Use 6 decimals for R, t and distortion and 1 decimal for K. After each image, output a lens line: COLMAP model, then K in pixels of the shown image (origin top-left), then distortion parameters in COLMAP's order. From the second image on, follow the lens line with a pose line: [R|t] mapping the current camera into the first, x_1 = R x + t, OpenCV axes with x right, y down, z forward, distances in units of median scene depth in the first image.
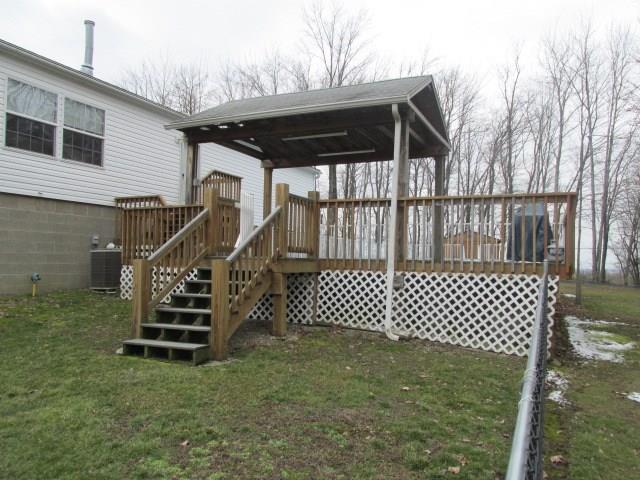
lens RADIAL K [[528.8, 0, 321.1], [0, 528.8, 242.4], [0, 0, 1]] dist [-0.047194, 0.015417]
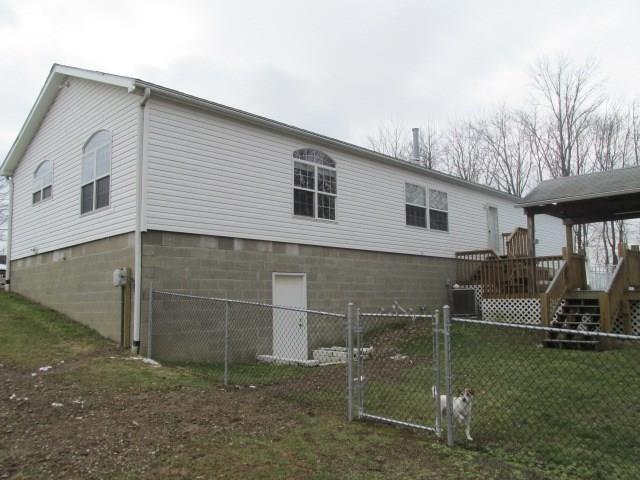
lens RADIAL K [[528.8, 0, 318.4], [0, 528.8, 238.1], [0, 0, 1]] dist [-0.047194, 0.015417]
pose [[0.931856, -0.058943, -0.358007, -0.227830], [0.031059, 0.996053, -0.083150, -0.015264], [0.361495, 0.066364, 0.930009, -0.494602]]
